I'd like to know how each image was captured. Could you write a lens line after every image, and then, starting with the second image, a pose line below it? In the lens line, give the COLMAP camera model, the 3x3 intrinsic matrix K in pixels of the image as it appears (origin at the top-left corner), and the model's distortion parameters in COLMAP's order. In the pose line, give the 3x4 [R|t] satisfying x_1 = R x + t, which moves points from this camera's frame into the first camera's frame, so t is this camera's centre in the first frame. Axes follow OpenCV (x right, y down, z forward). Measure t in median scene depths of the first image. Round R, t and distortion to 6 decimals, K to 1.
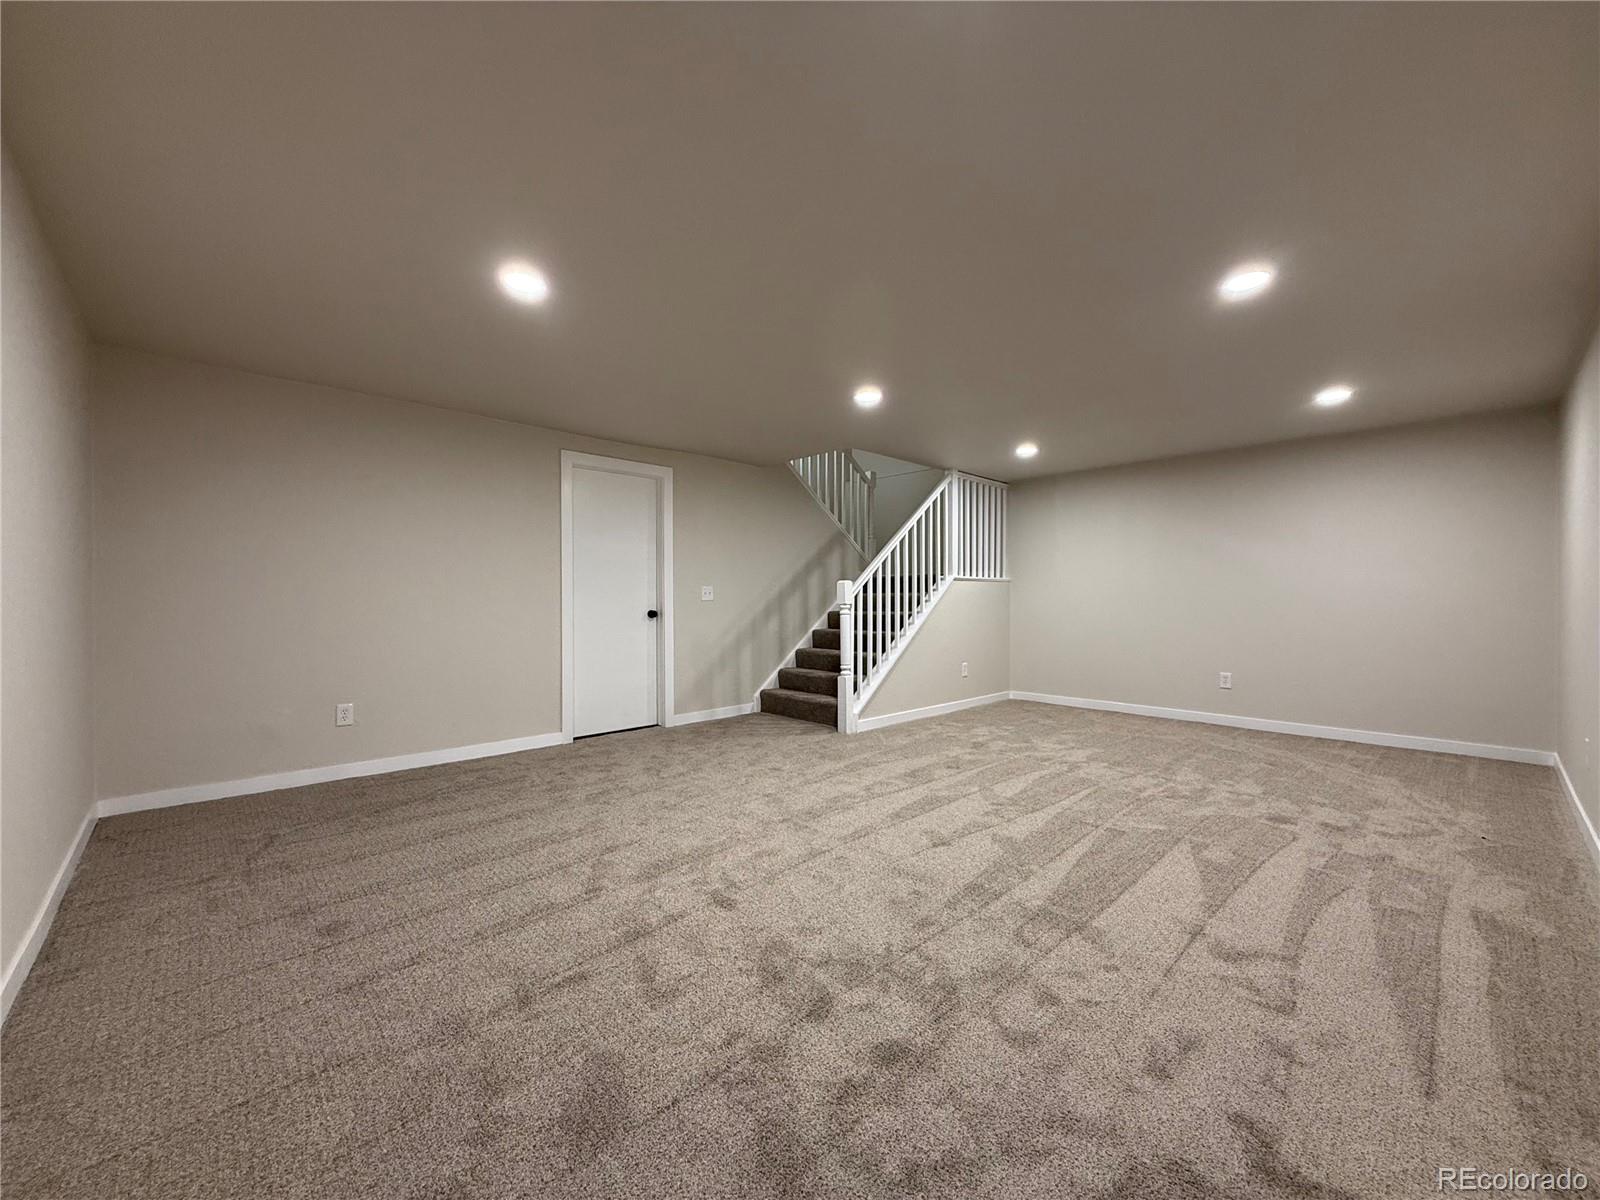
lens RADIAL K [[634.2, 0, 800.0], [0, 634.2, 600.0], [0, 0, 1]] dist [-0.000948, 0.000350]
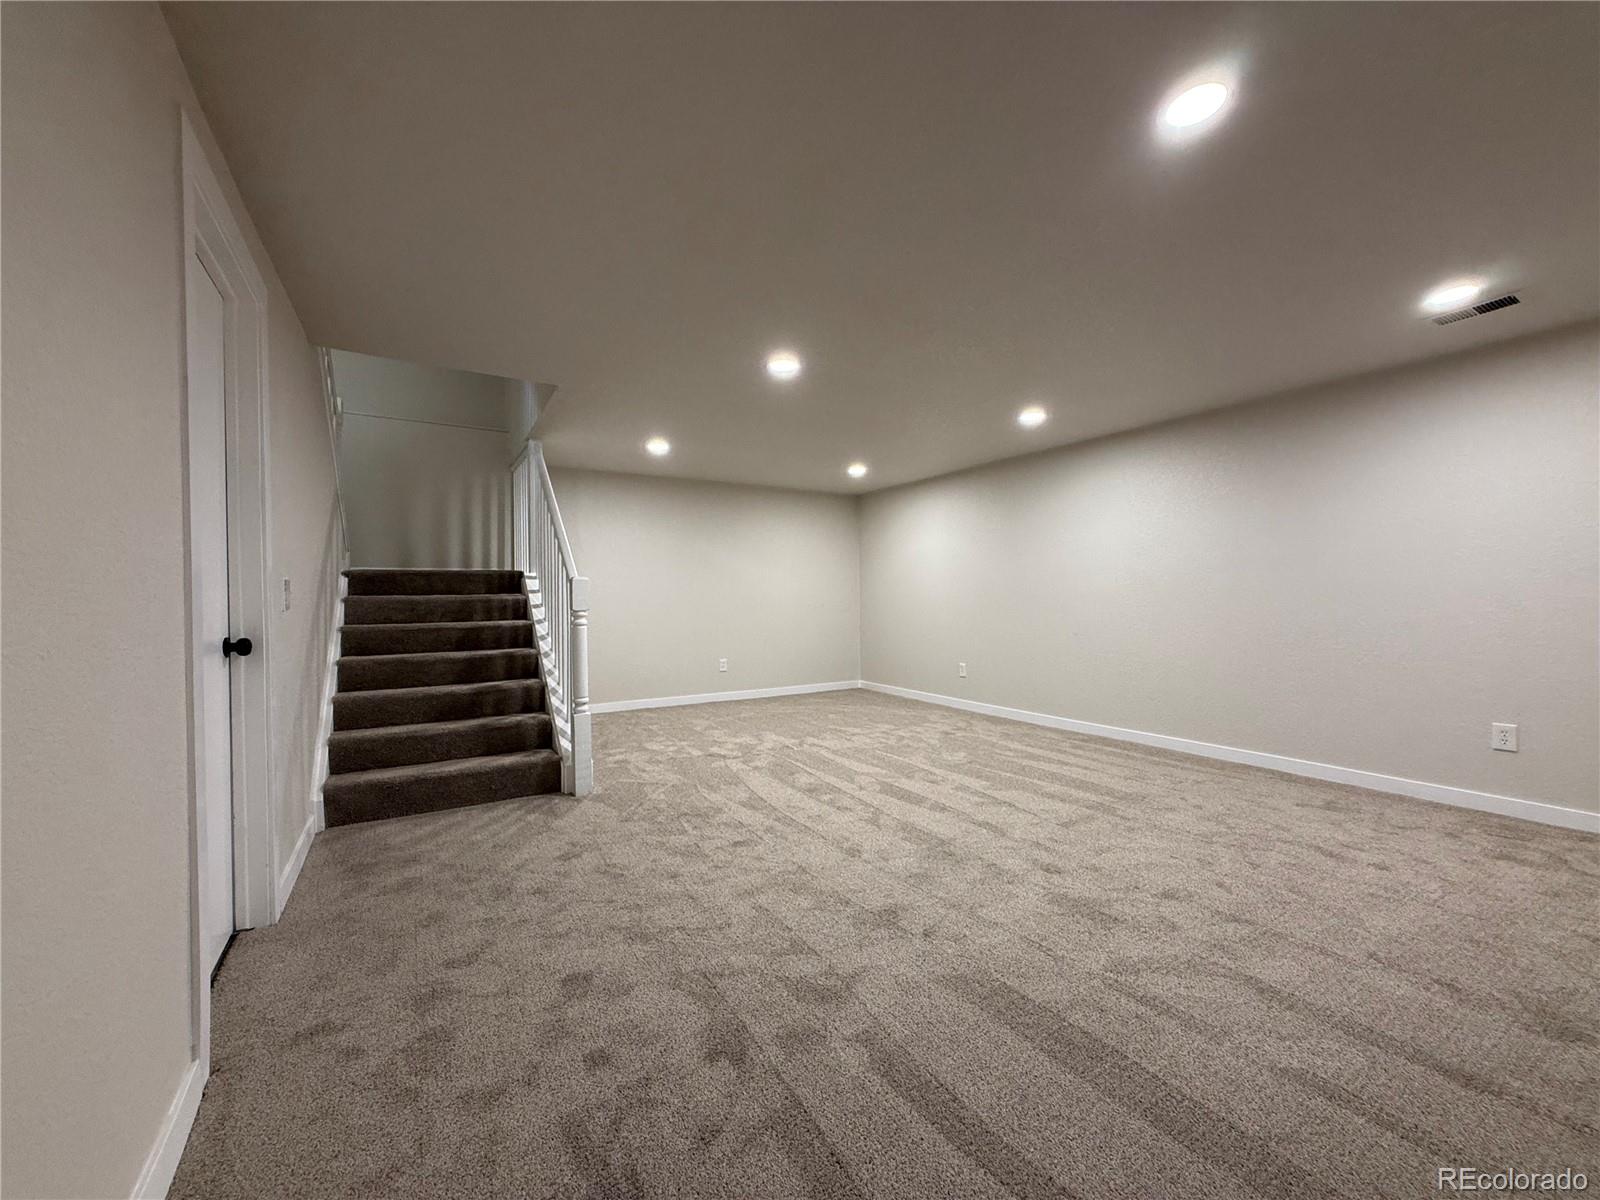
lens RADIAL K [[634.2, 0, 800.0], [0, 634.2, 600.0], [0, 0, 1]] dist [-0.000948, 0.000350]
pose [[0.217644, -0.003130, 0.976023, -0.794004], [0.010465, 0.999945, 0.000873, -0.004071], [-0.975972, 0.010024, 0.217665, 0.867626]]
